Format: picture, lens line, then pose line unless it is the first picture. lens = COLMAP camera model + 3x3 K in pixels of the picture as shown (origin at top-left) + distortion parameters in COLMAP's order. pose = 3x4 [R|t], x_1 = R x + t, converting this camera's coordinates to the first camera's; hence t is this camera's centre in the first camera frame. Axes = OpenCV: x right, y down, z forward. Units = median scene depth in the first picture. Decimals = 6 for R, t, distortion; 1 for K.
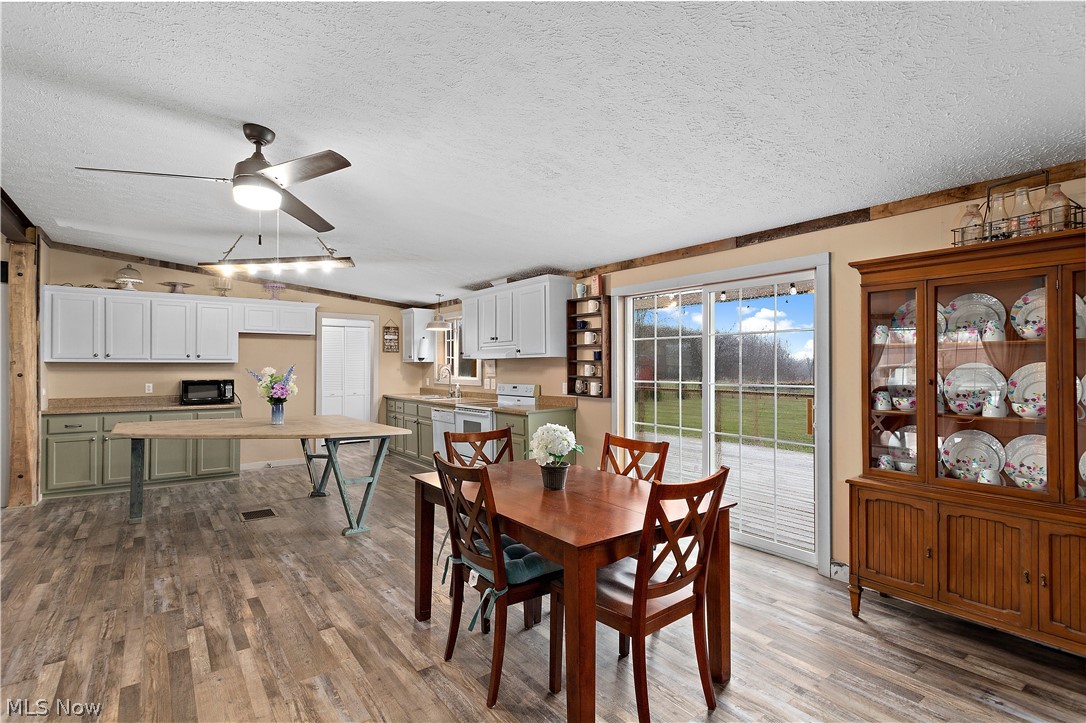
lens RADIAL K [[517.5, 0, 540.9], [0, 517.5, 361.8], [0, 0, 1]] dist [0.003346, 0.000114]
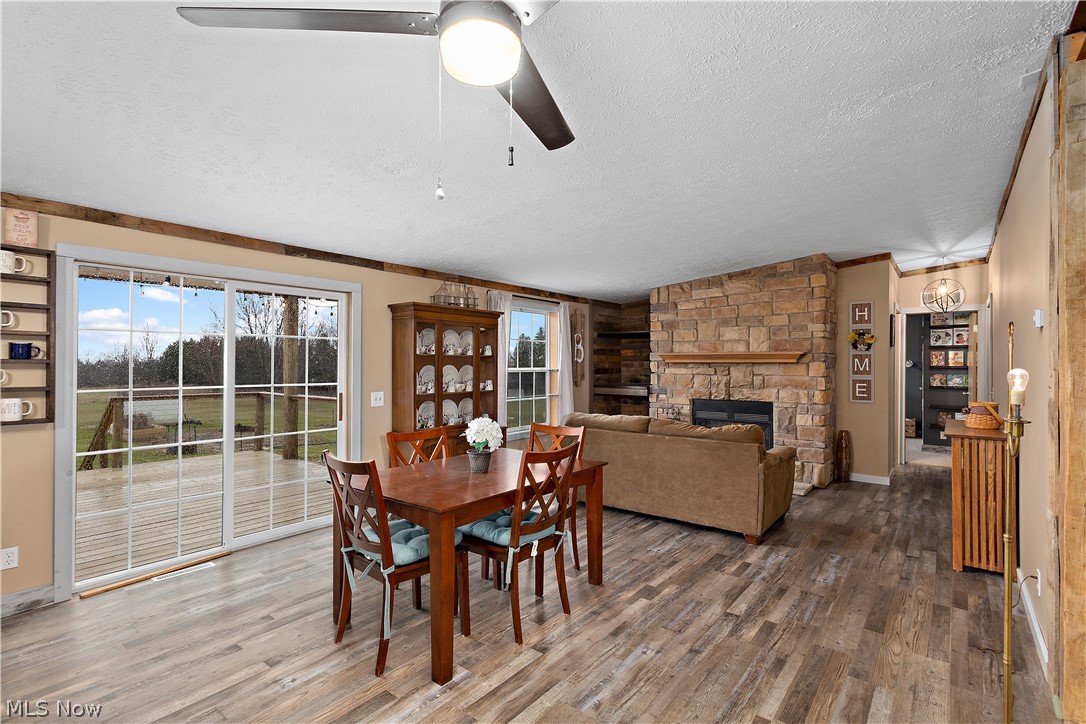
lens RADIAL K [[517.5, 0, 540.4], [0, 517.5, 361.6], [0, 0, 1]] dist [0.003346, 0.000114]
pose [[-0.254788, 0.003609, 0.966990, -0.586295], [-0.008289, 0.999948, -0.005916, -0.001899], [-0.966961, -0.009522, -0.254745, 0.590226]]
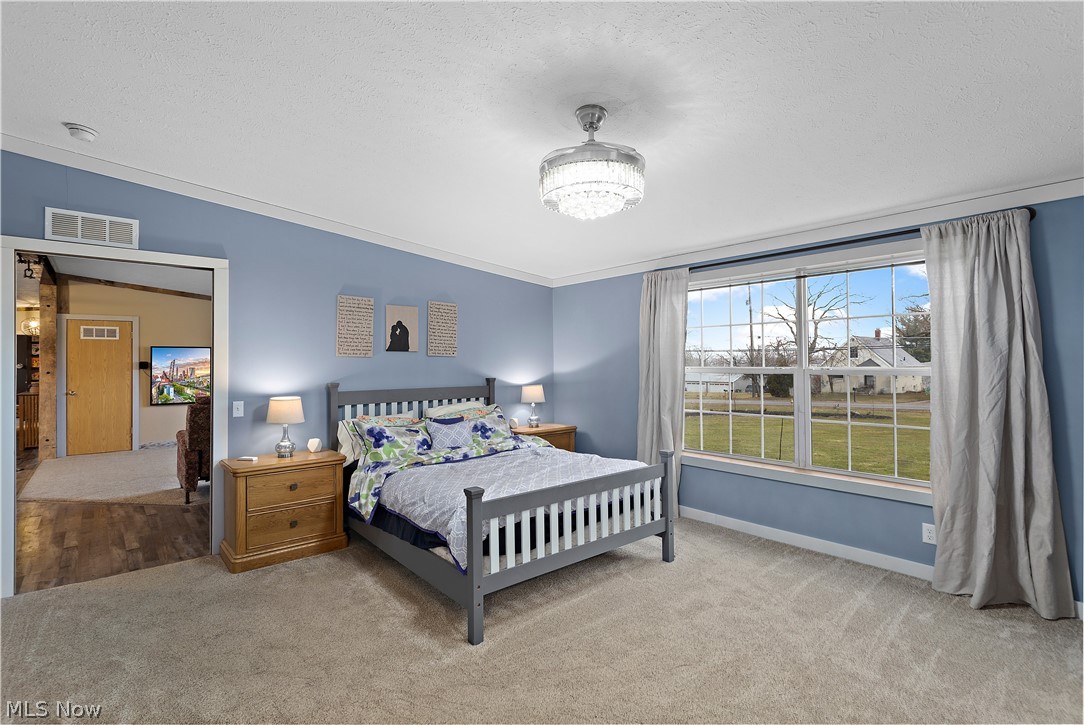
lens RADIAL K [[516.5, 0, 537.6], [0, 516.5, 360.3], [0, 0, 1]] dist [0.003346, 0.000114]
pose [[-0.998288, 0.007194, -0.058039, -1.644741], [0.008030, 0.999867, -0.014185, 0.013312], [0.057929, -0.014627, -0.998214, 1.663940]]
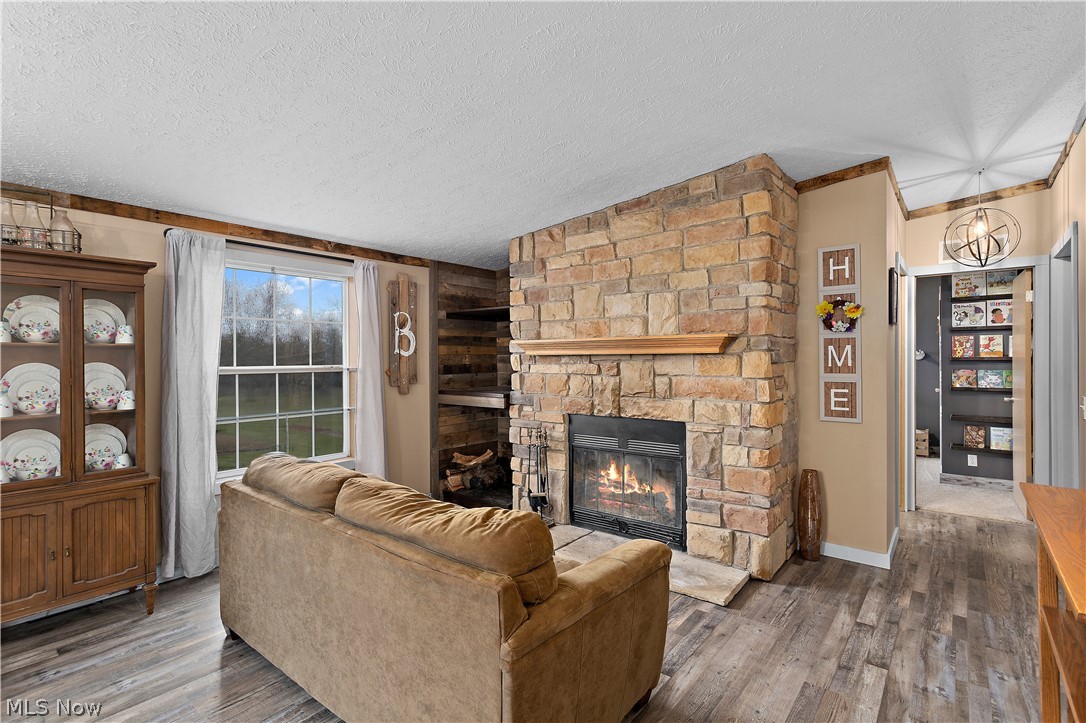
lens RADIAL K [[517.5, 0, 538.4], [0, 517.5, 357.7], [0, 0, 1]] dist [0.003346, 0.000114]
pose [[-0.244171, 0.004021, 0.969724, -0.178981], [0.000067, 0.999991, -0.004130, -0.002755], [-0.969732, -0.000943, -0.244169, 0.113918]]
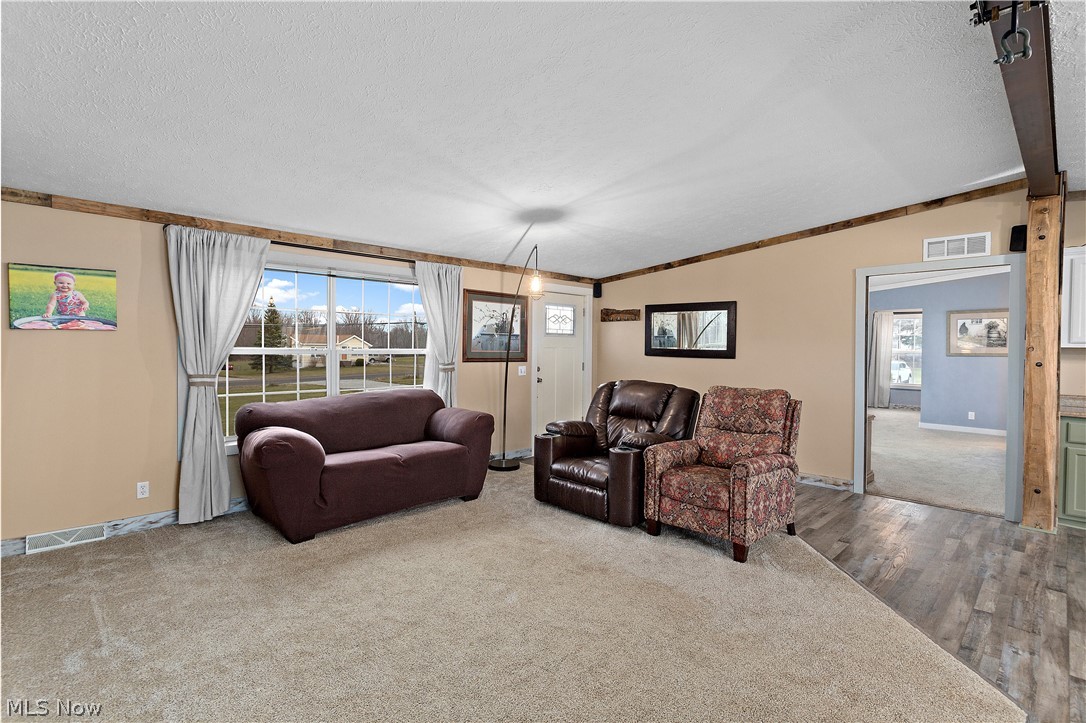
lens RADIAL K [[517.5, 0, 546.2], [0, 517.5, 355.9], [0, 0, 1]] dist [0.003346, 0.000114]
pose [[0.139133, 0.021360, -0.990043, -0.318891], [-0.000373, 0.999768, 0.021517, -0.004373], [0.990274, -0.002624, 0.139109, 0.140594]]
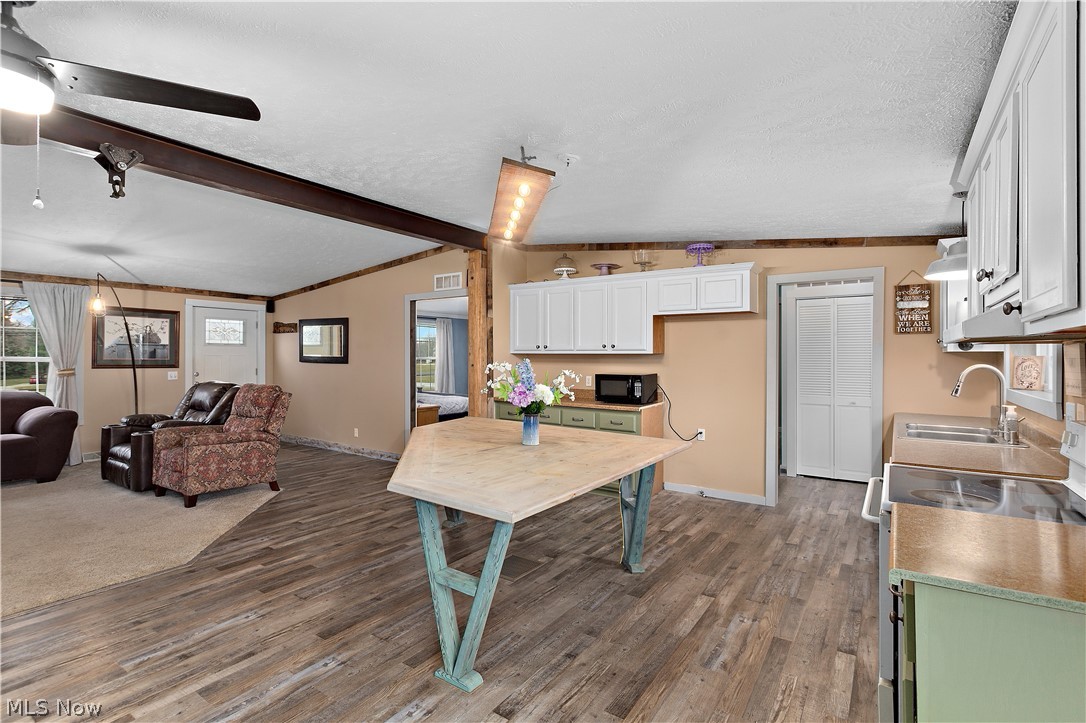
lens RADIAL K [[517.5, 0, 542.4], [0, 517.5, 355.3], [0, 0, 1]] dist [0.003346, 0.000114]
pose [[0.320872, 0.002104, -0.947120, 0.136954], [0.003932, 0.999986, 0.003553, 0.000377], [0.947114, -0.004864, 0.320859, 0.771142]]
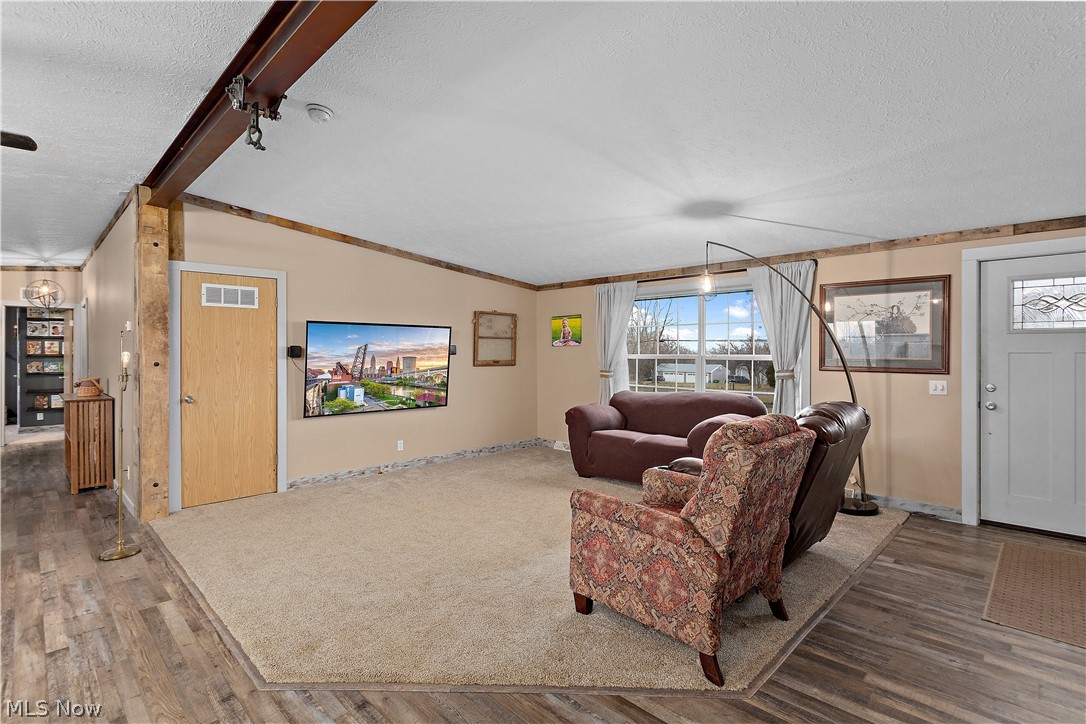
lens RADIAL K [[517.5, 0, 535.6], [0, 517.5, 356.9], [0, 0, 1]] dist [0.003346, 0.000114]
pose [[-0.990322, 0.002941, -0.138757, -0.804994], [0.003031, 0.999995, -0.000436, 0.006724], [0.138755, -0.000852, -0.990326, 0.996919]]
